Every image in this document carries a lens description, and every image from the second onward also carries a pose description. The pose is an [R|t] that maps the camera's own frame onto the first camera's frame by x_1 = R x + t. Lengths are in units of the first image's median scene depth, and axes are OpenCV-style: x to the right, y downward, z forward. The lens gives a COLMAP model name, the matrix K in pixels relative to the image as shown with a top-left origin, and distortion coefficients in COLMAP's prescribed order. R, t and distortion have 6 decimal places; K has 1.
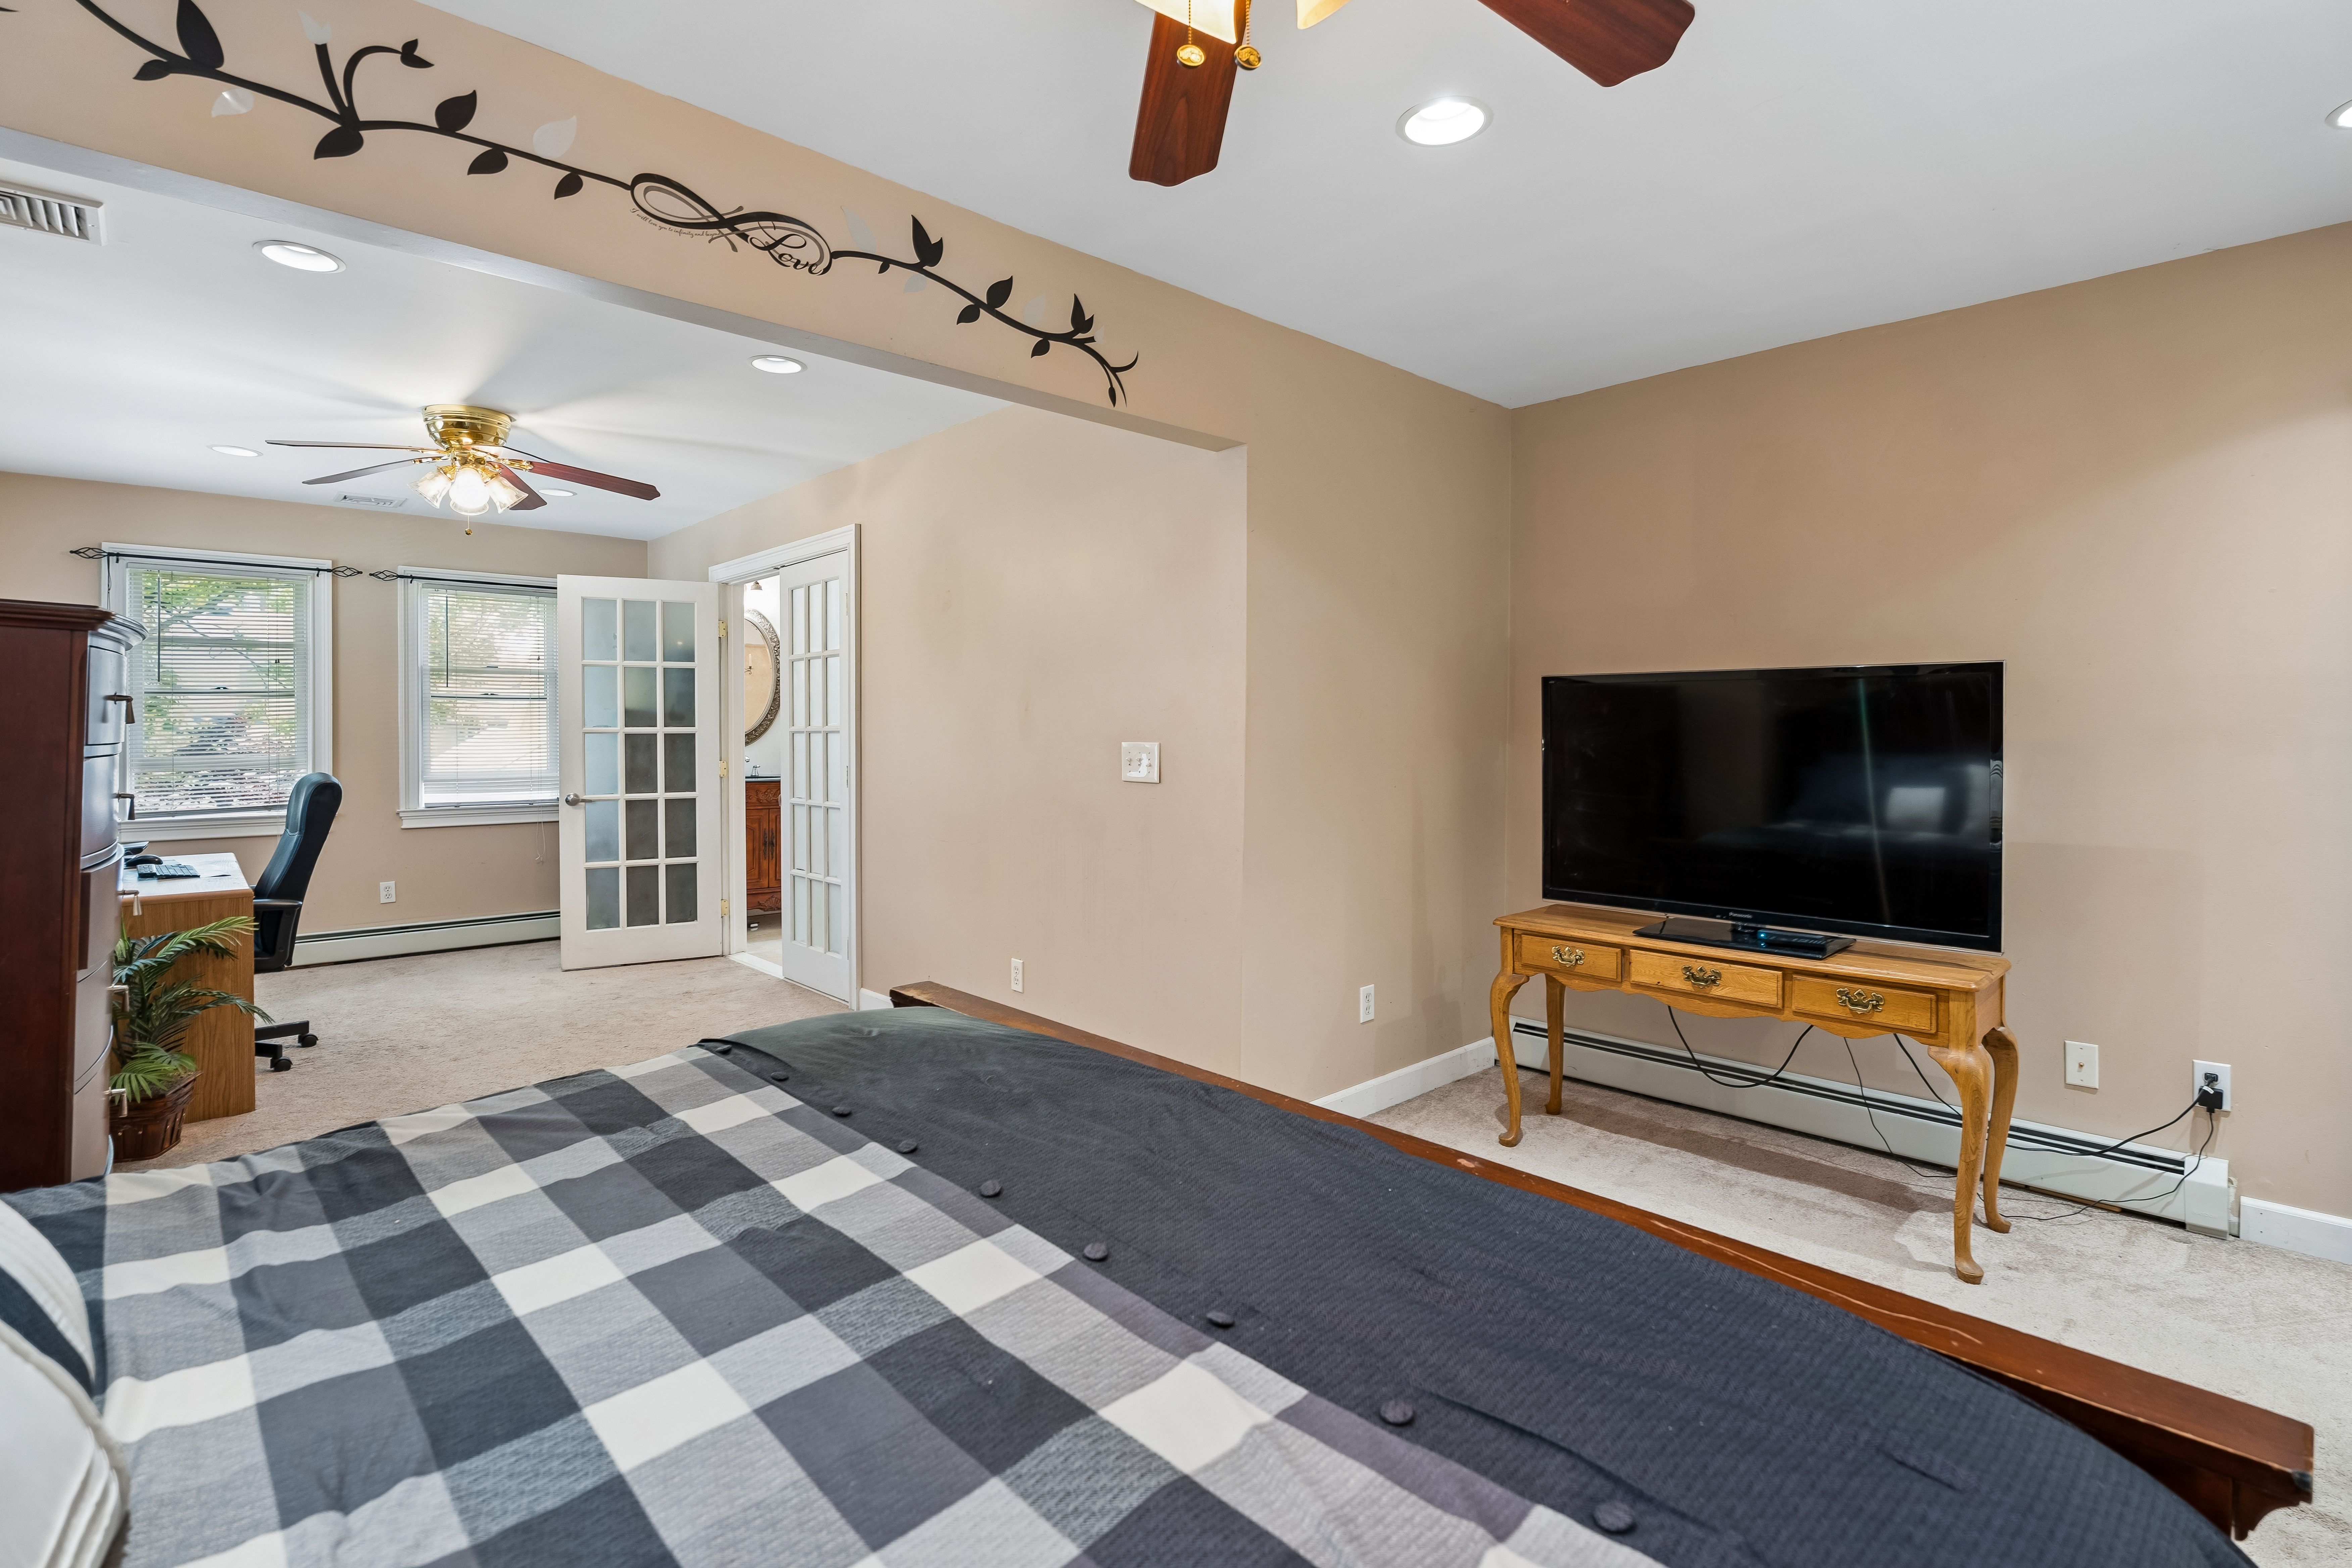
lens RADIAL K [[1099.5, 0, 1185.0], [0, 1099.5, 748.1], [0, 0, 1]] dist [-0.015129, -0.000435]
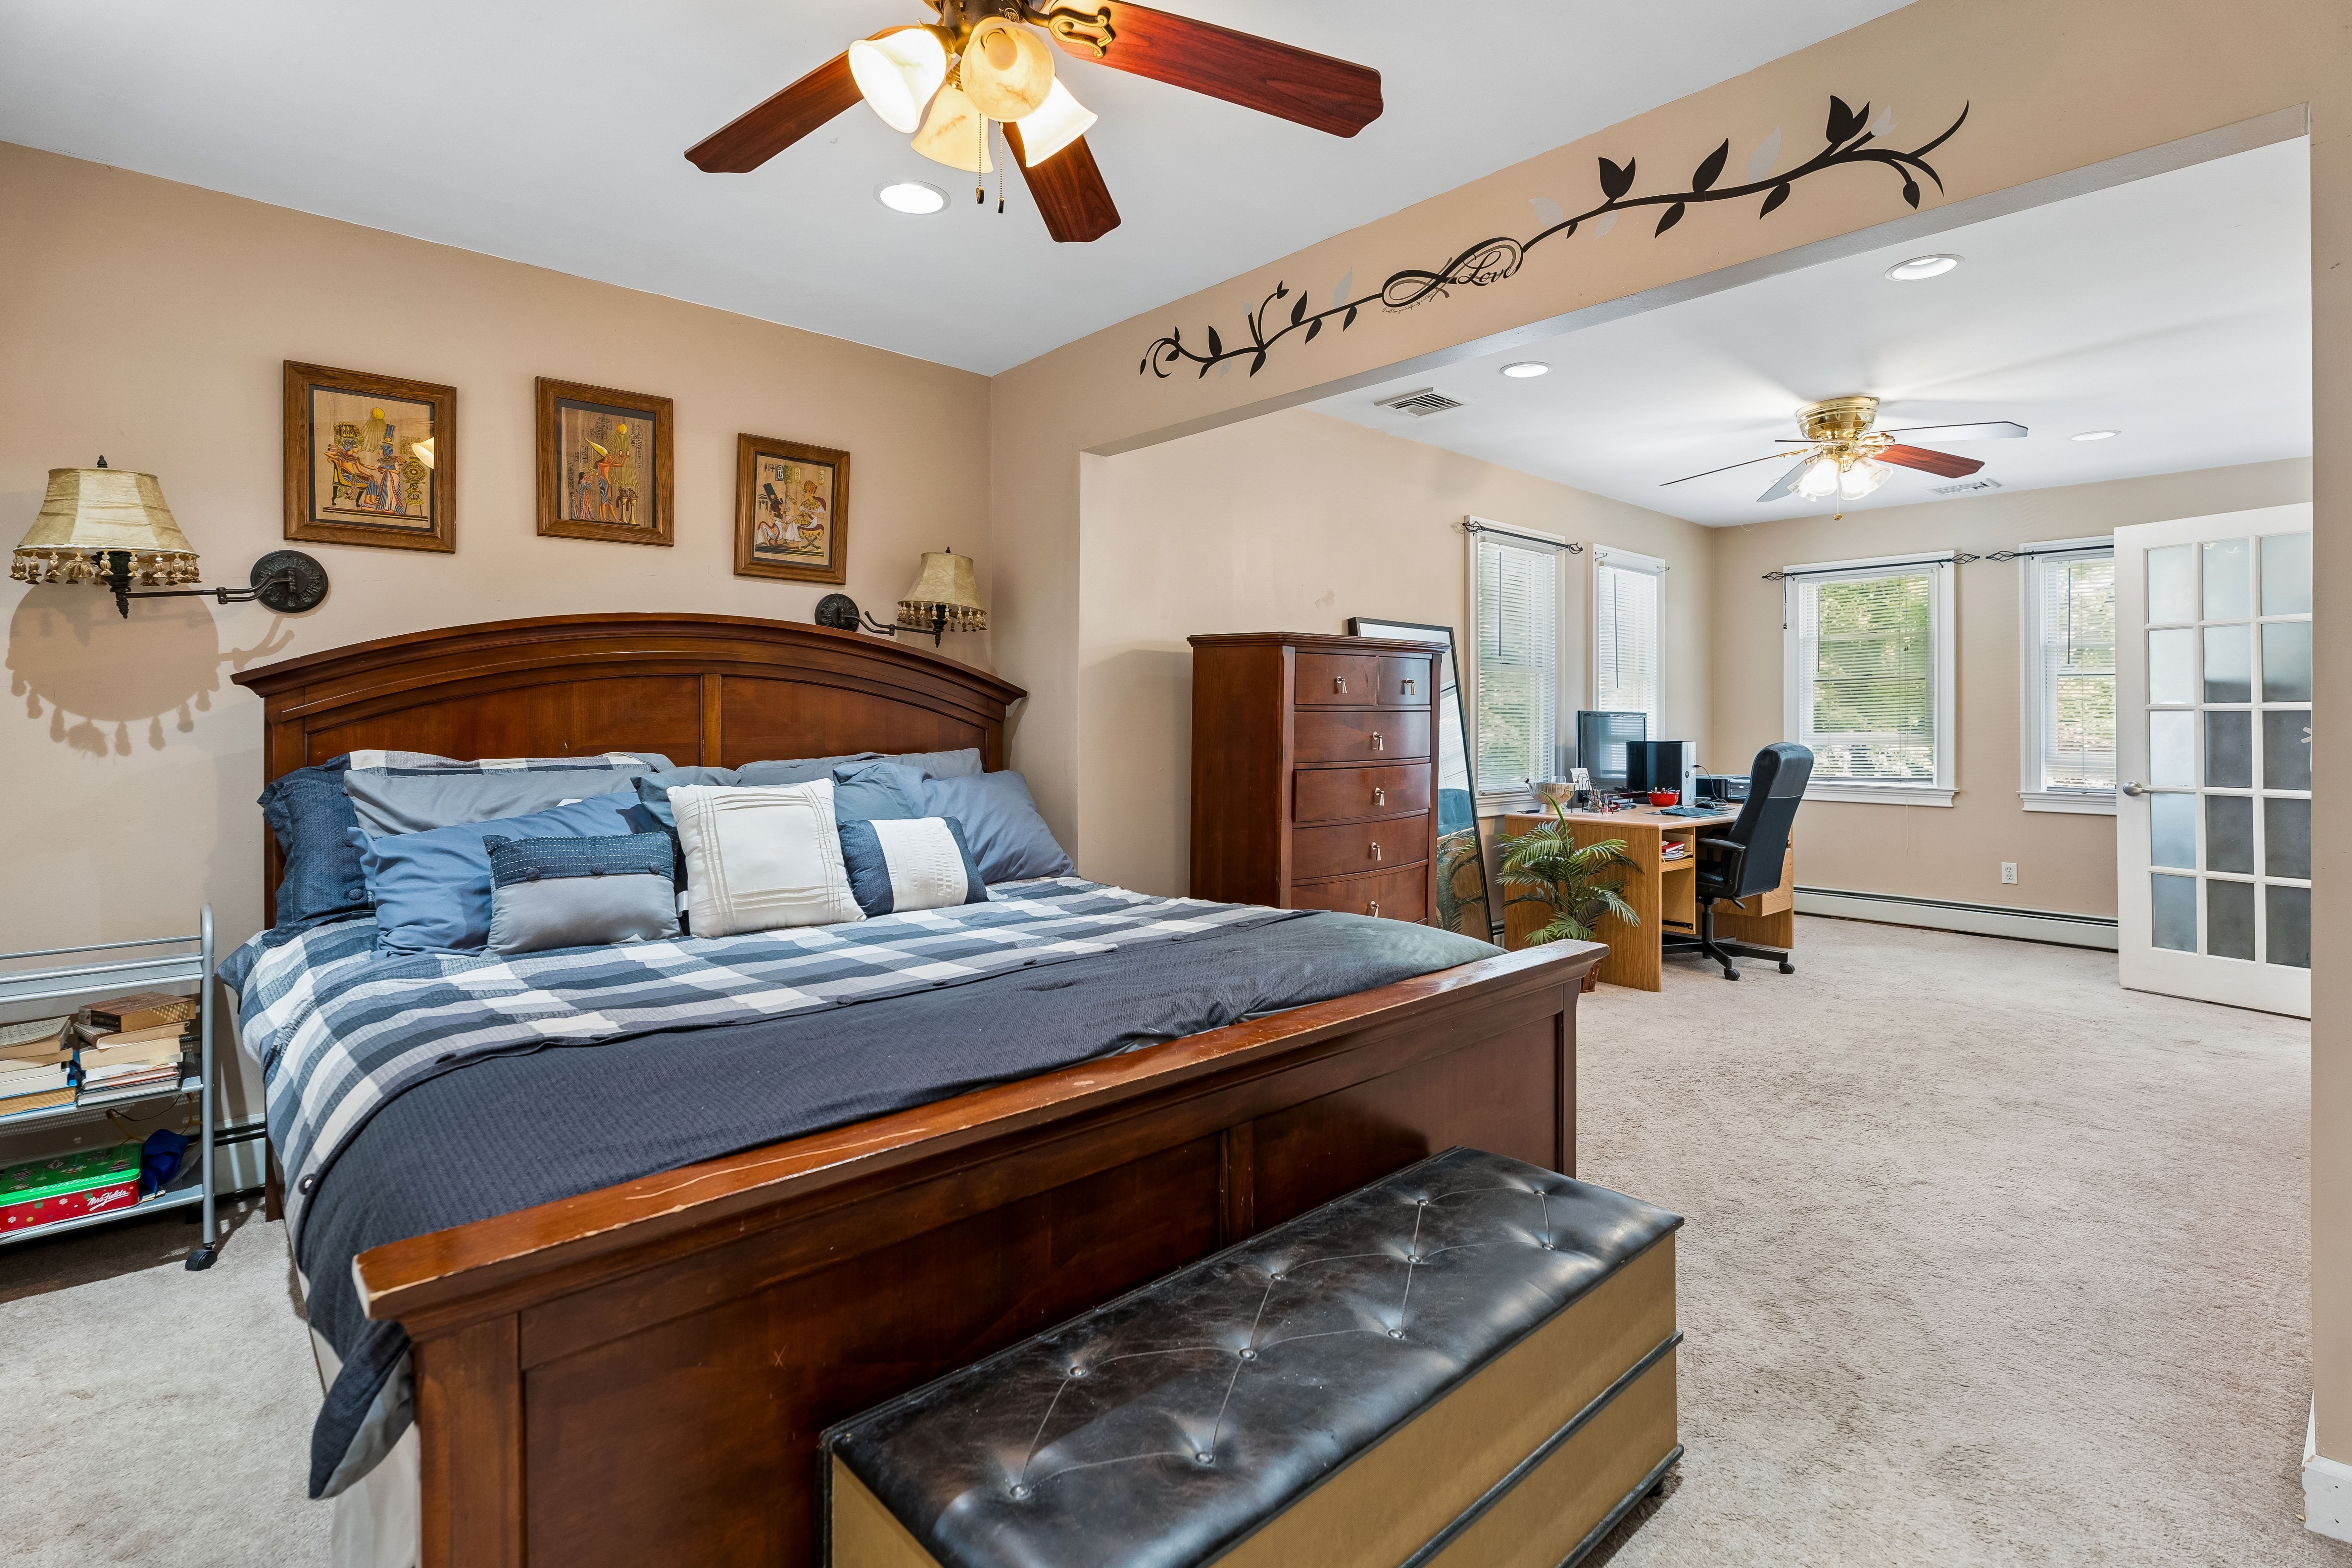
lens RADIAL K [[1121.2, 0, 1175.7], [0, 1121.2, 725.4], [0, 0, 1]] dist [-0.012437, -0.000341]
pose [[-0.027869, 0.002976, -0.999607, 0.462205], [-0.022222, 0.999747, 0.003596, 0.016164], [0.999365, 0.022313, -0.027796, 0.399352]]
